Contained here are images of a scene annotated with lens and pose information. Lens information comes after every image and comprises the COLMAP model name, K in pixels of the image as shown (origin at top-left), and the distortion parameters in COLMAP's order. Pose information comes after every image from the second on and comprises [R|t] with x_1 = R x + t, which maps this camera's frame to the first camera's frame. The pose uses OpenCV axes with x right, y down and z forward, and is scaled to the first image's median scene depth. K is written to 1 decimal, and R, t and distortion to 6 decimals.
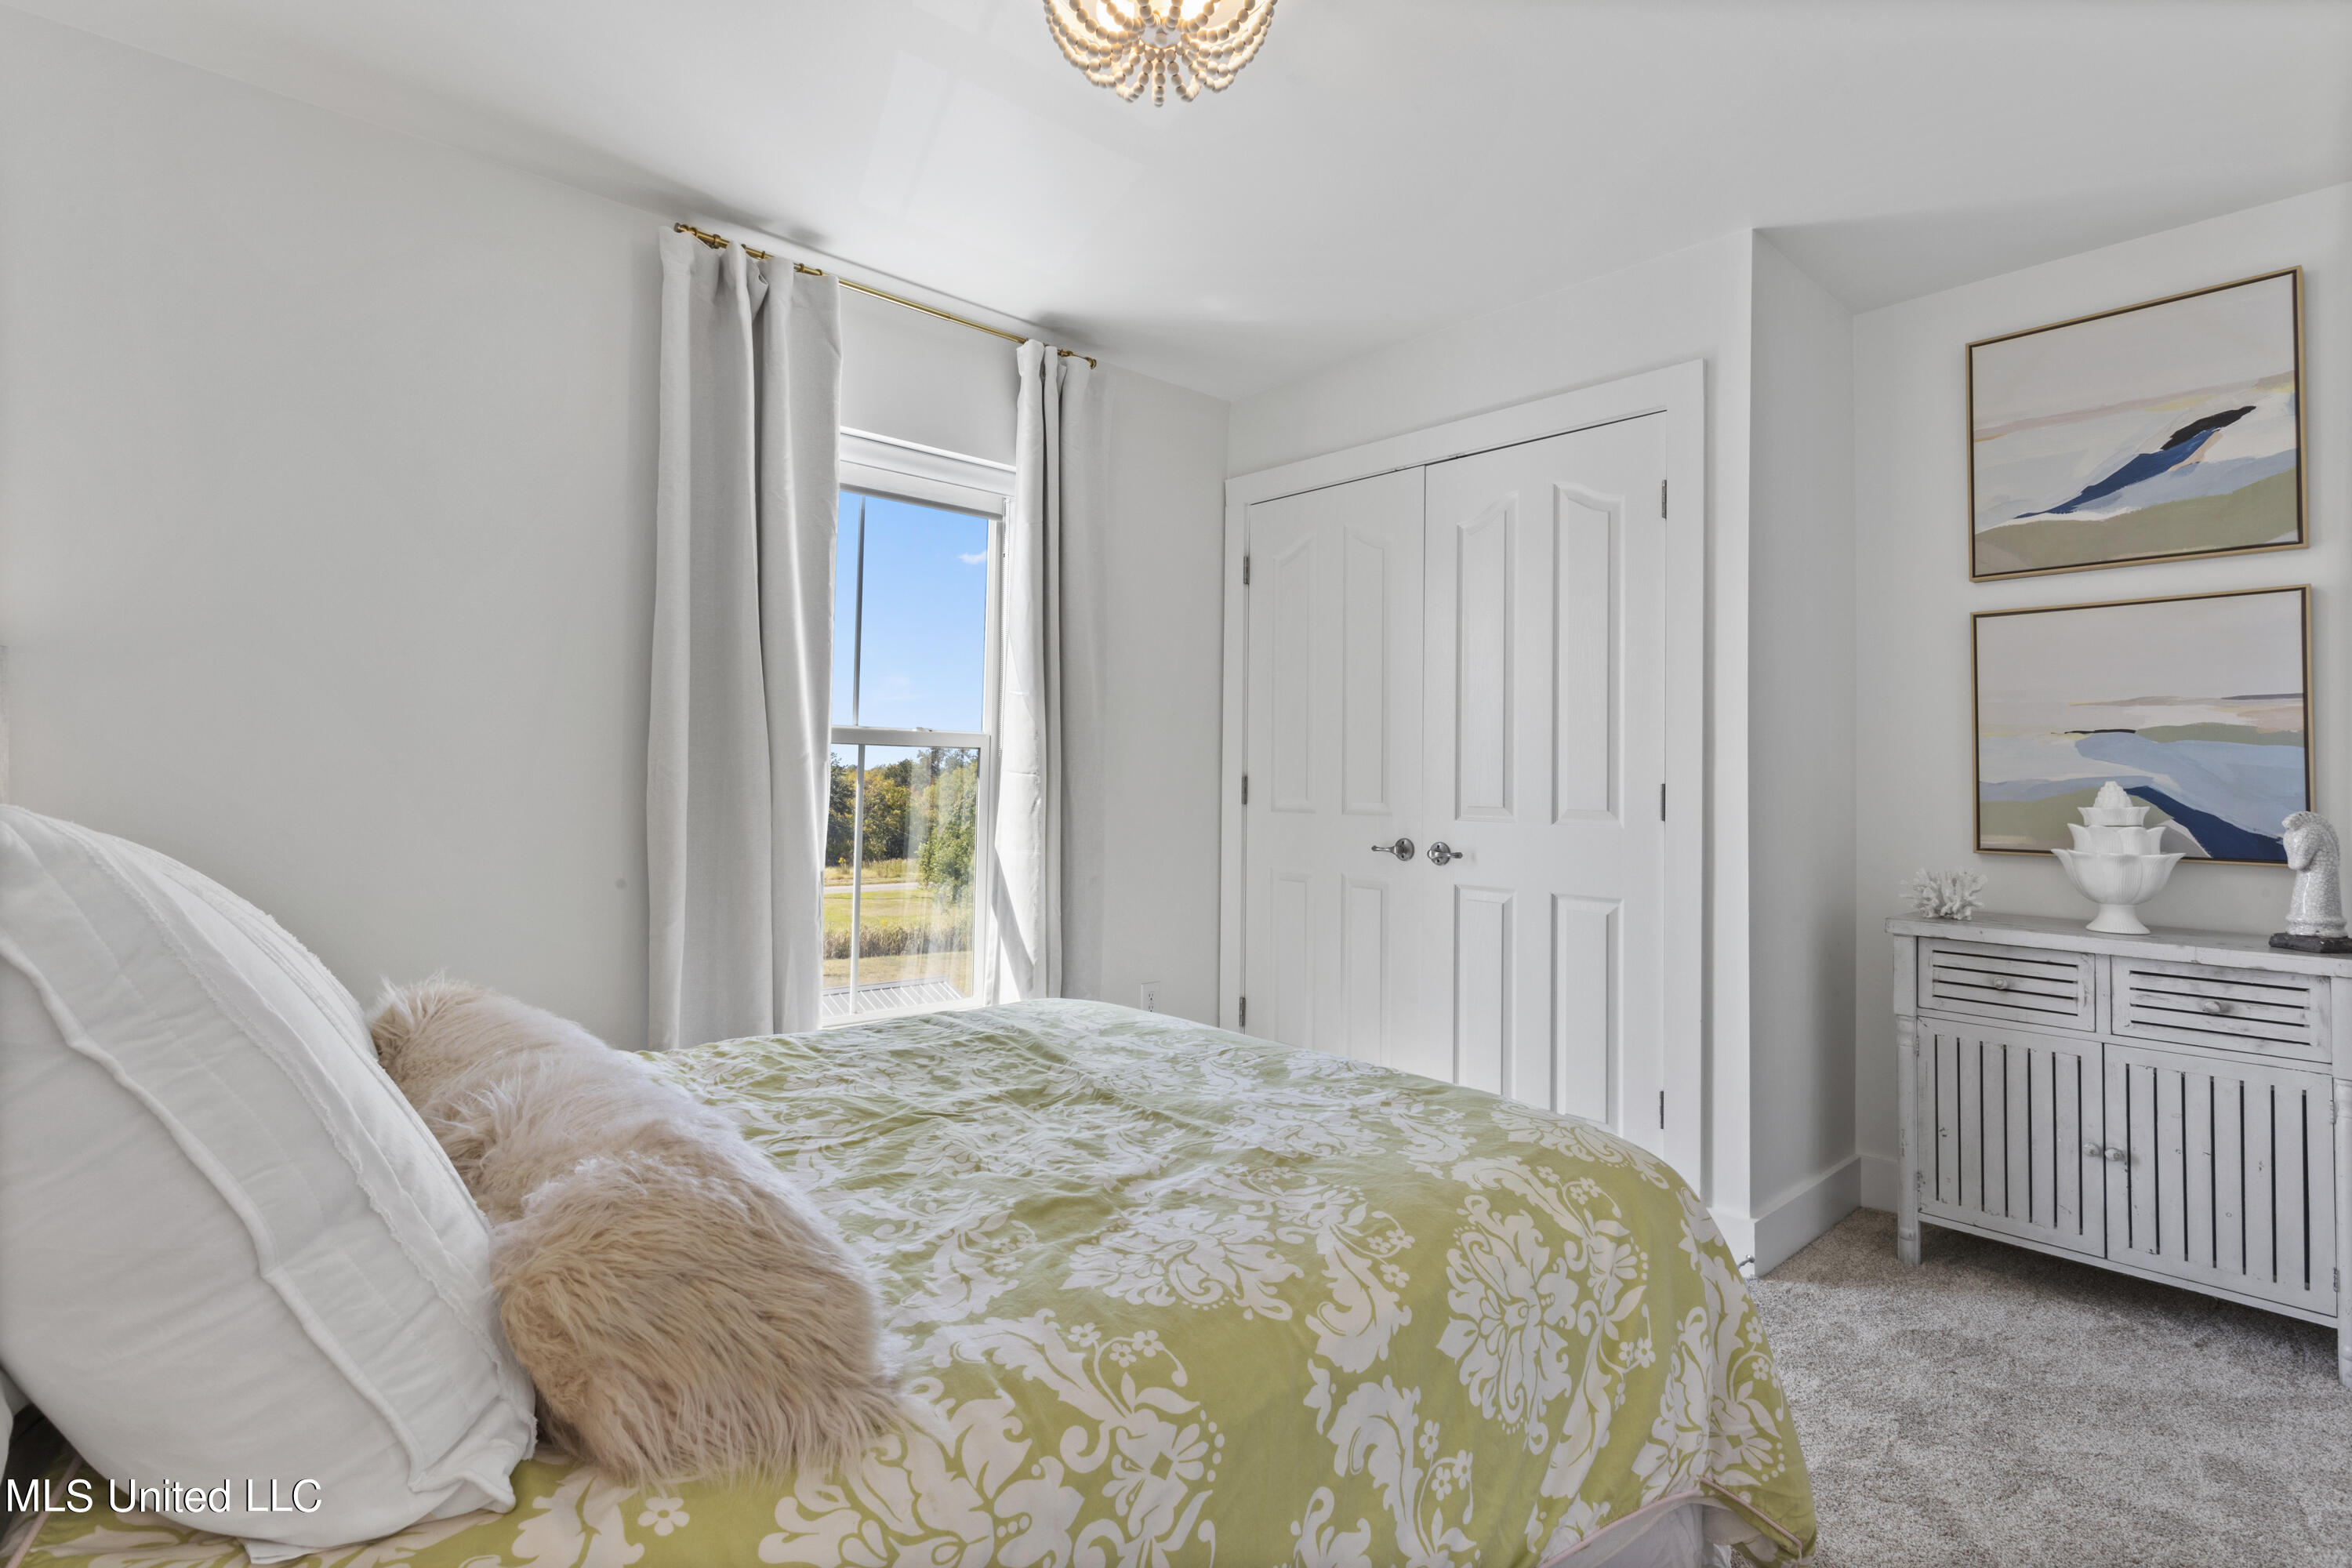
lens RADIAL K [[1112.3, 0, 1183.1], [0, 1112.3, 774.3], [0, 0, 1]] dist [0.003232, -0.000479]
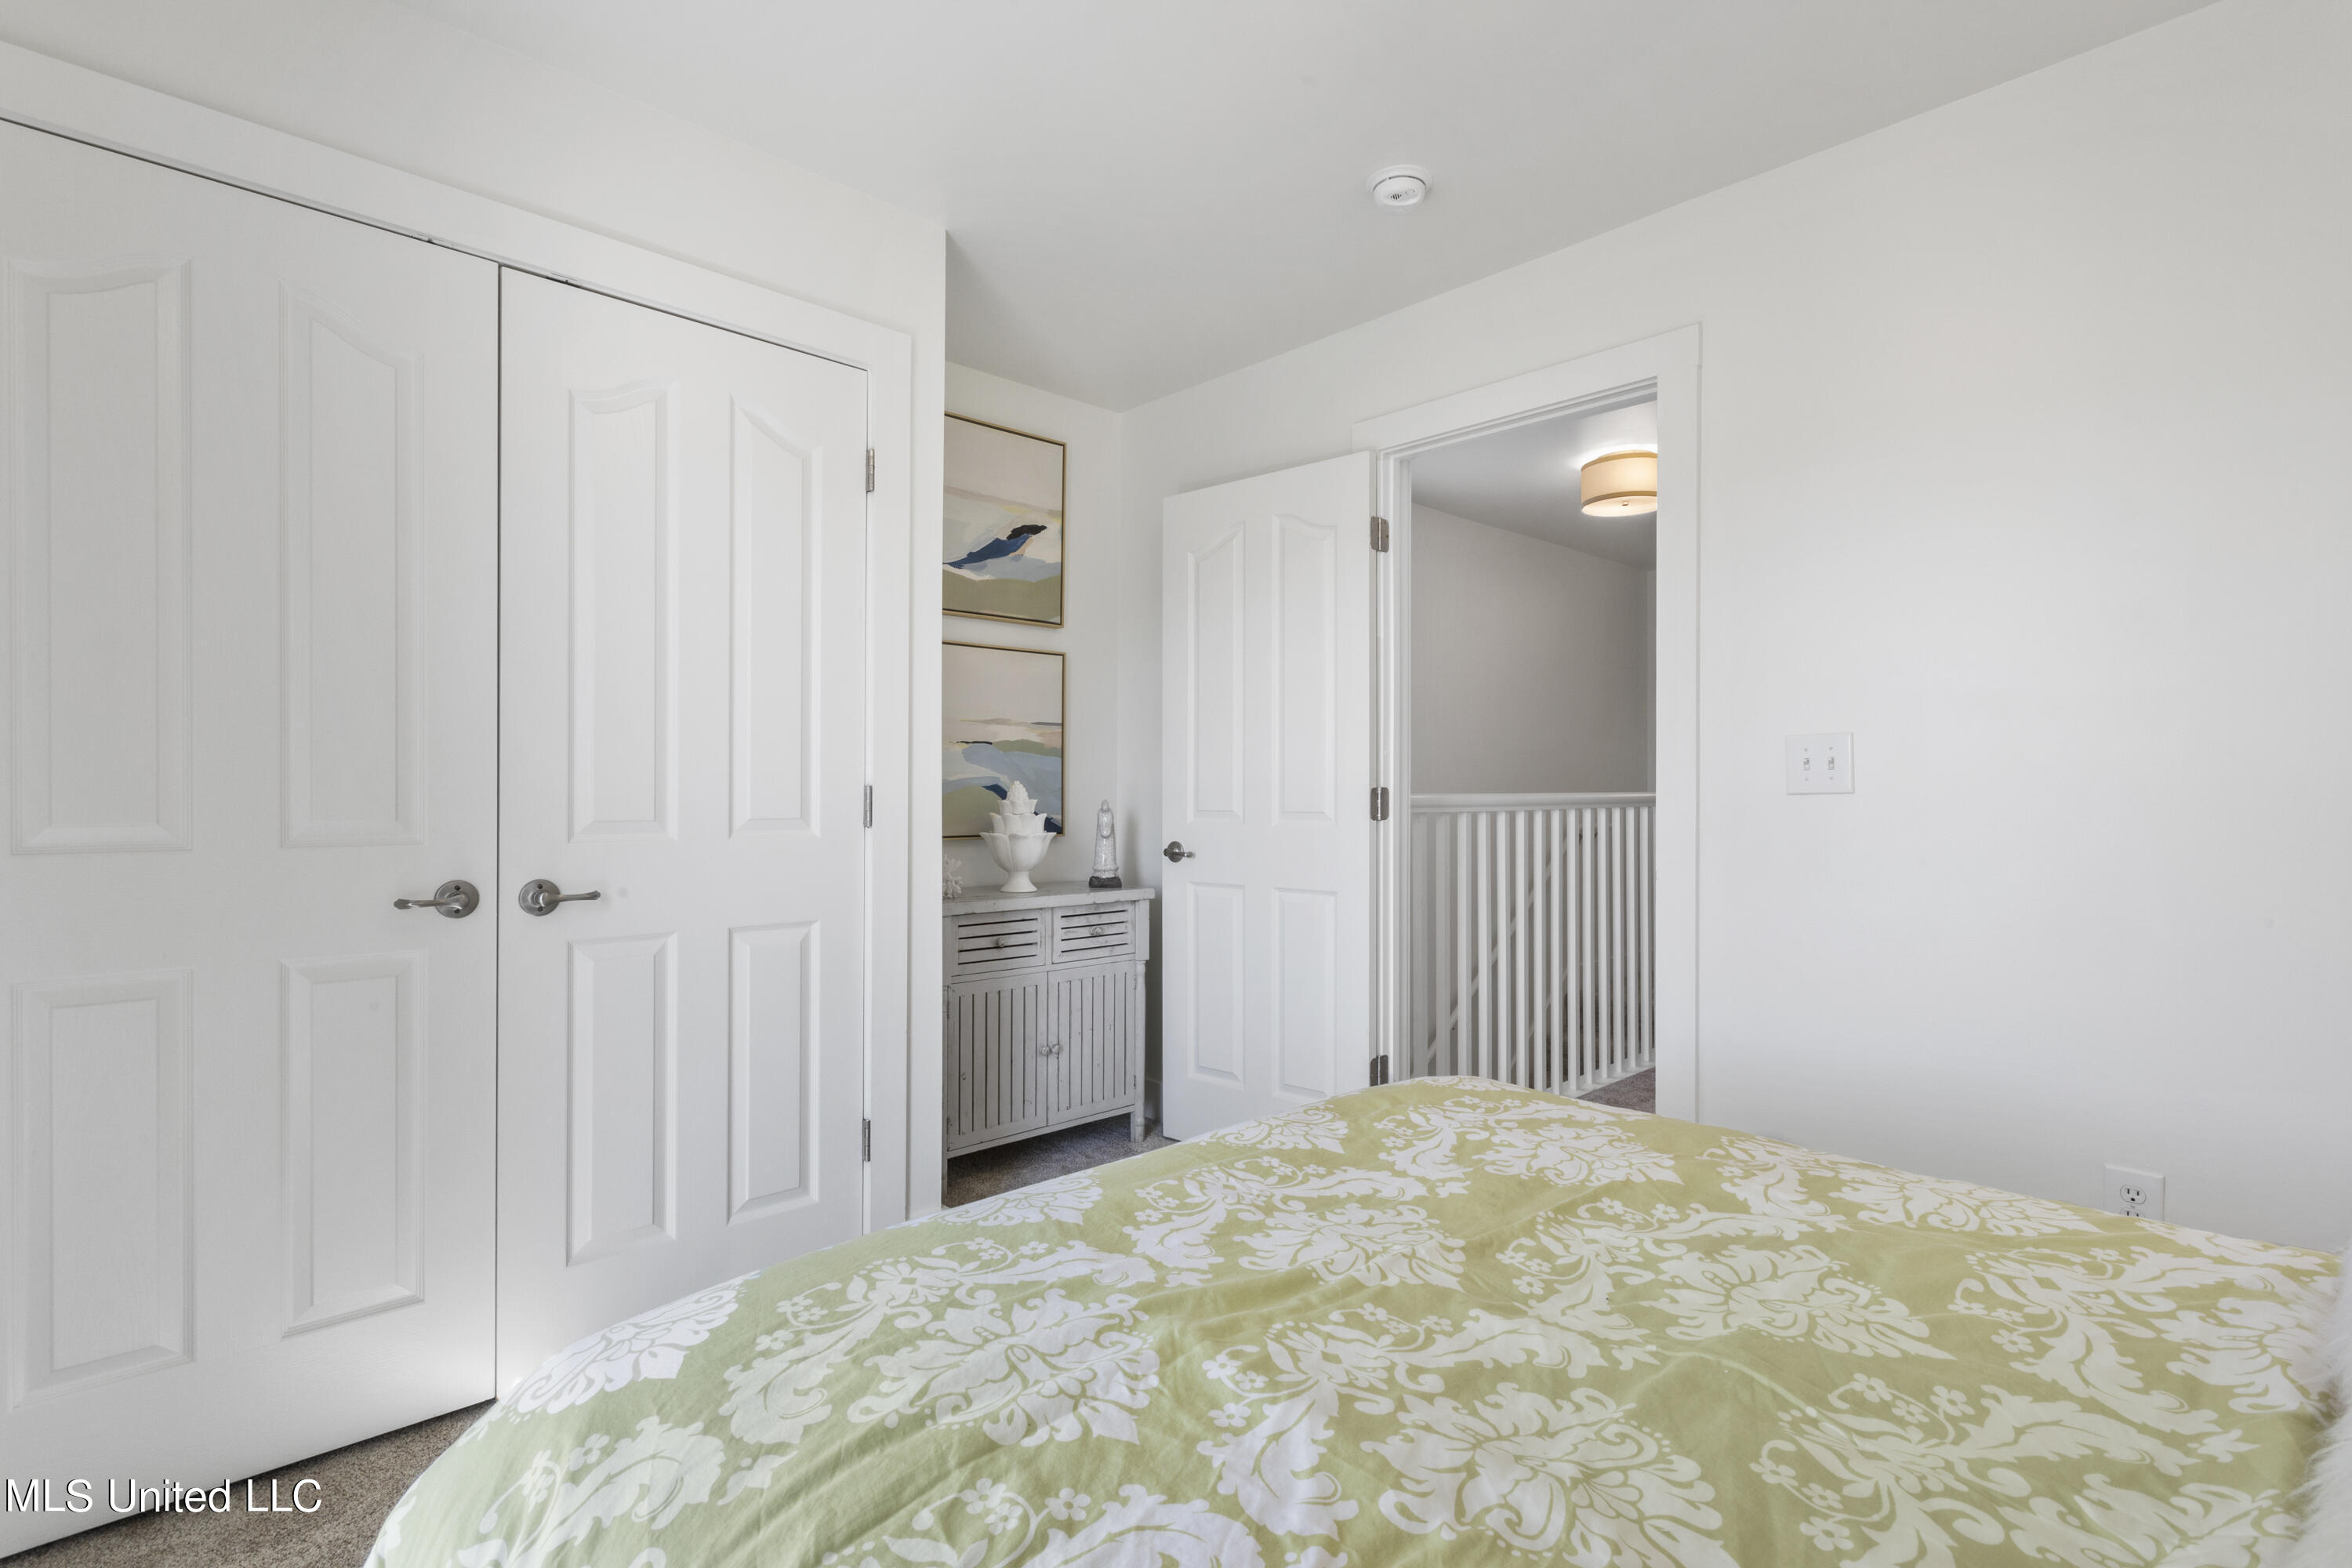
lens RADIAL K [[1127.2, 0, 1182.6], [0, 1127.2, 783.7], [0, 0, 1]] dist [0.008737, 0.000075]
pose [[-0.021407, -0.009065, 0.999730, -0.537853], [-0.010564, 0.999905, 0.008841, -0.003770], [-0.999715, -0.010372, -0.021501, 0.833332]]
